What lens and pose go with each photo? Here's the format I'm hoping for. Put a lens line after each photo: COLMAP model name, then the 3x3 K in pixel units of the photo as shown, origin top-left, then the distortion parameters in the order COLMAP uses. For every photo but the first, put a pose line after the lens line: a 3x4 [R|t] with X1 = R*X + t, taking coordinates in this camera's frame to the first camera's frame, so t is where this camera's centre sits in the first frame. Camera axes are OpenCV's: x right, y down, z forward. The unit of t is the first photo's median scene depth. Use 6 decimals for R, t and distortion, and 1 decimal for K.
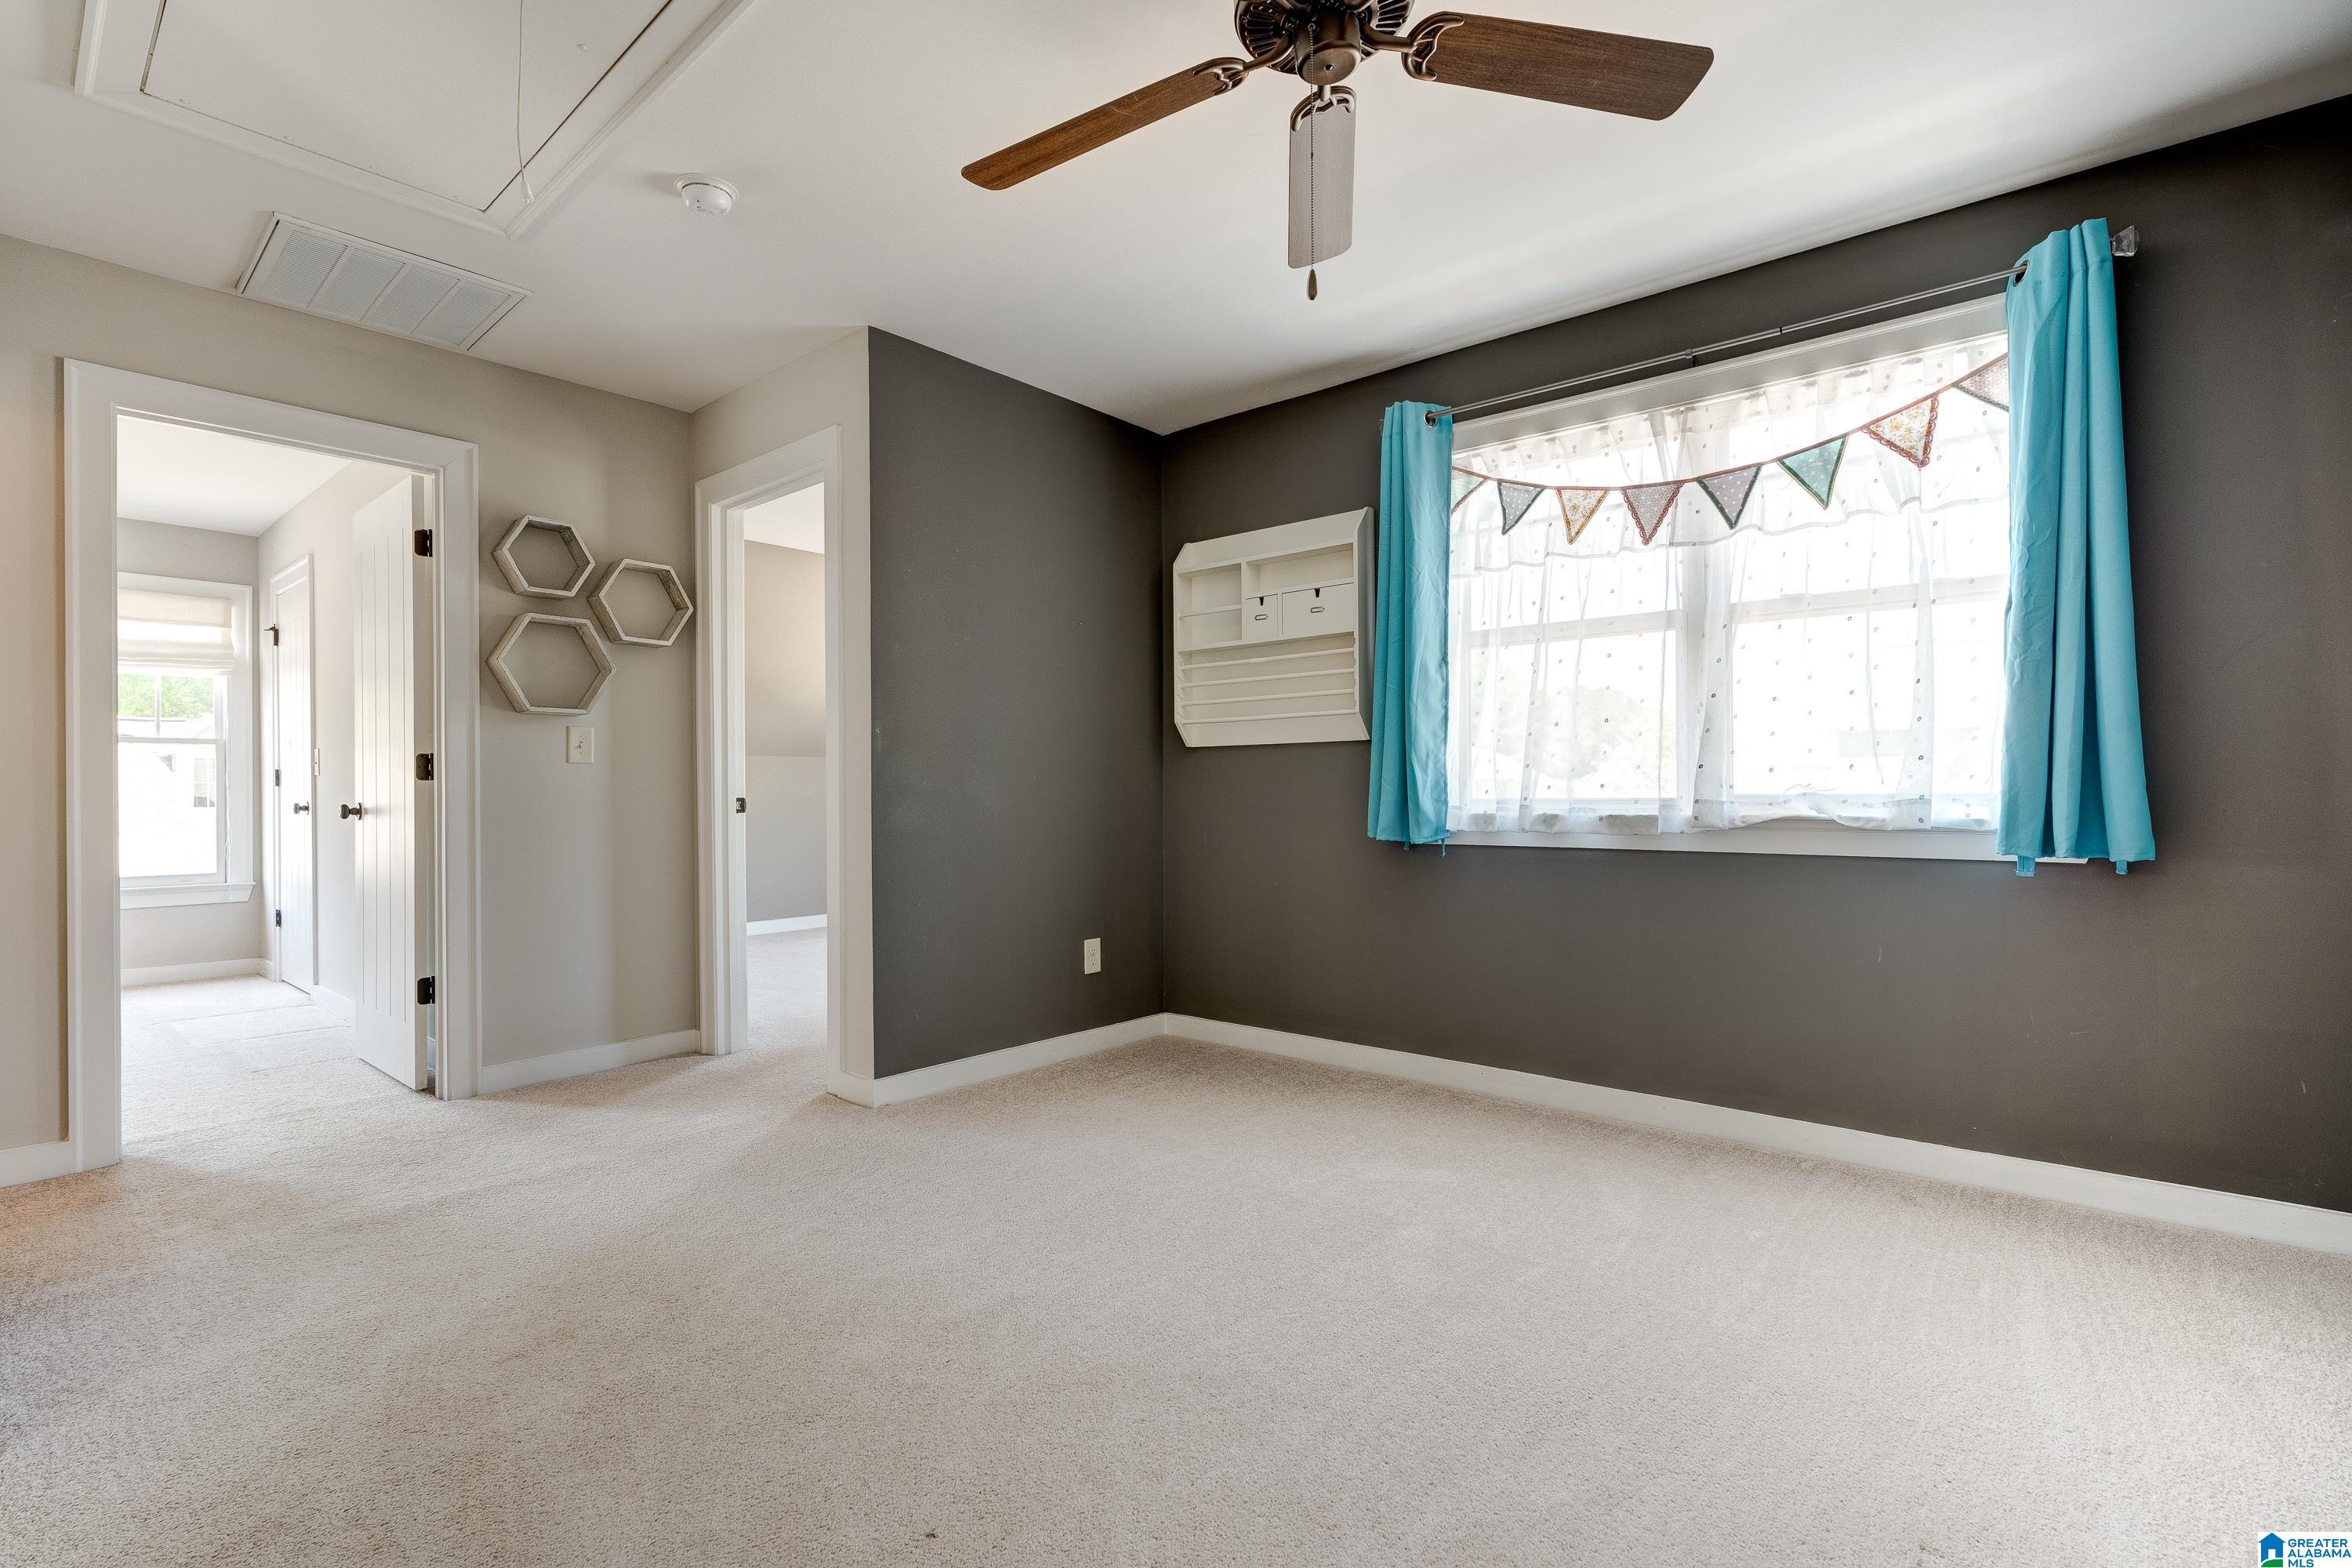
lens RADIAL K [[1076.1, 0, 1182.5], [0, 1076.1, 800.4], [0, 0, 1]] dist [-0.011158, 0.000545]
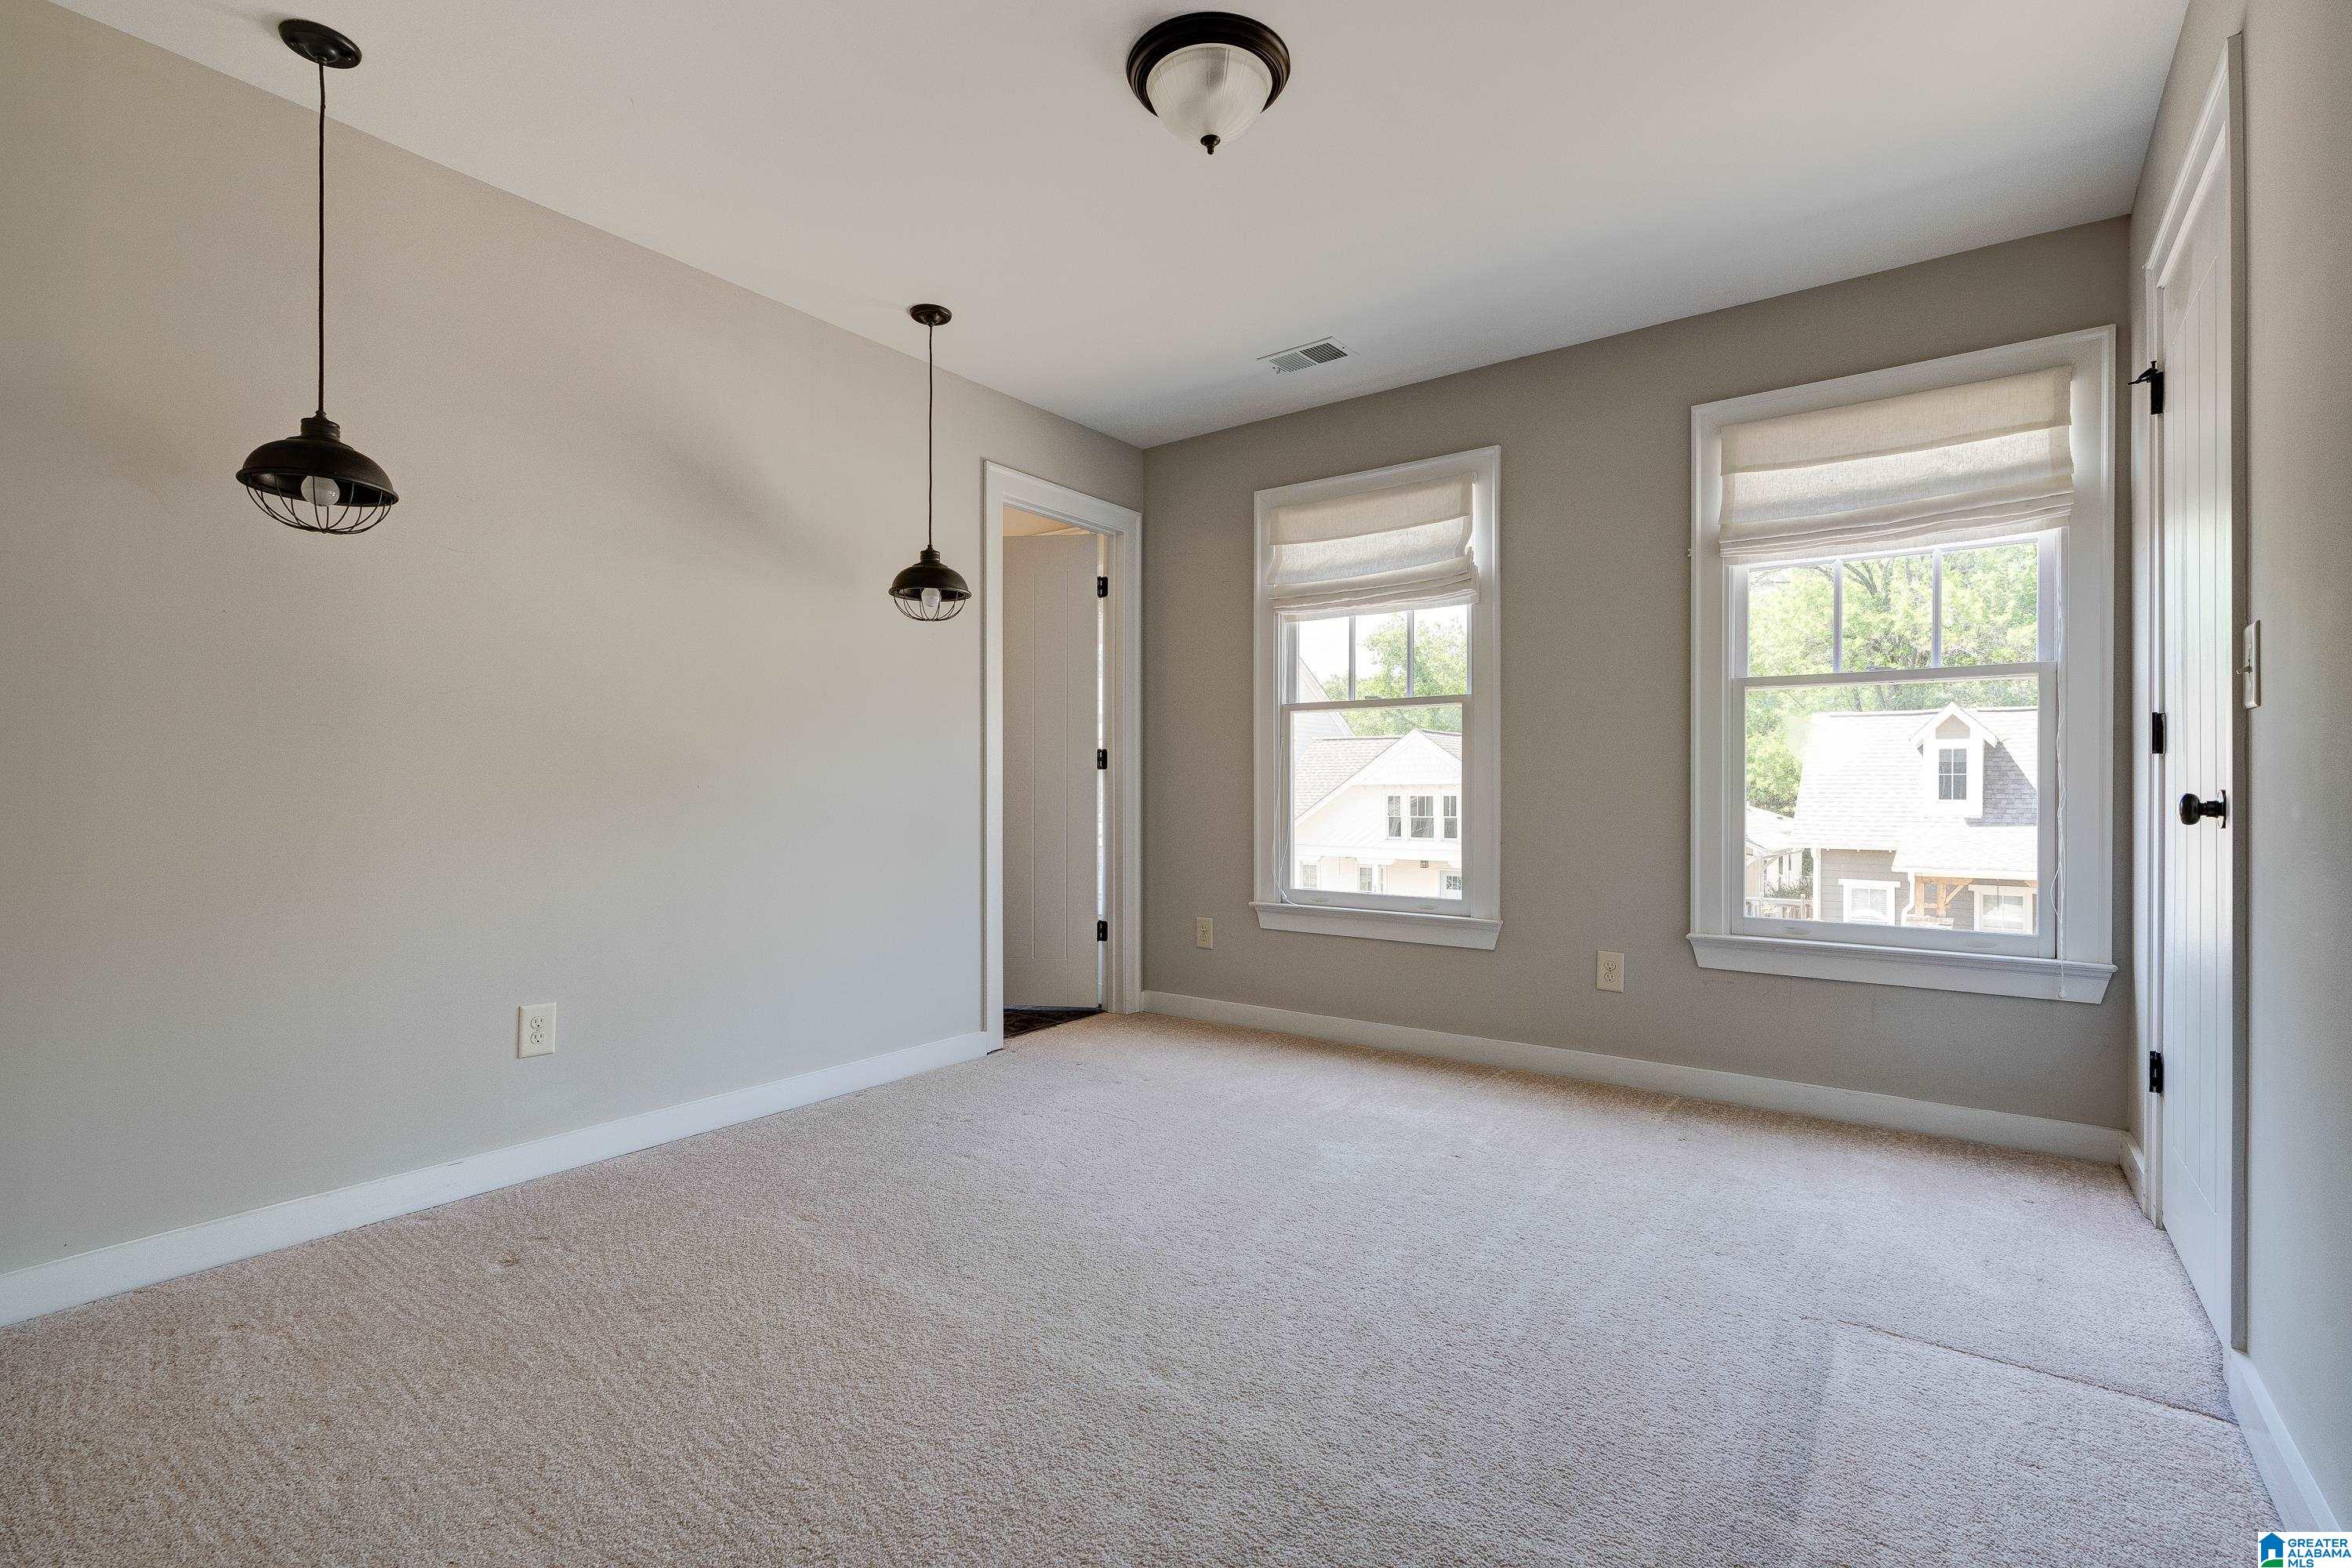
lens RADIAL K [[1076.1, 0, 1157.7], [0, 1076.1, 795.4], [0, 0, 1]] dist [-0.011158, 0.000545]
pose [[0.065575, 0.007552, -0.997819, -0.453147], [-0.001017, 0.999971, 0.007501, 0.000419], [0.997847, 0.000523, 0.065581, 0.576293]]
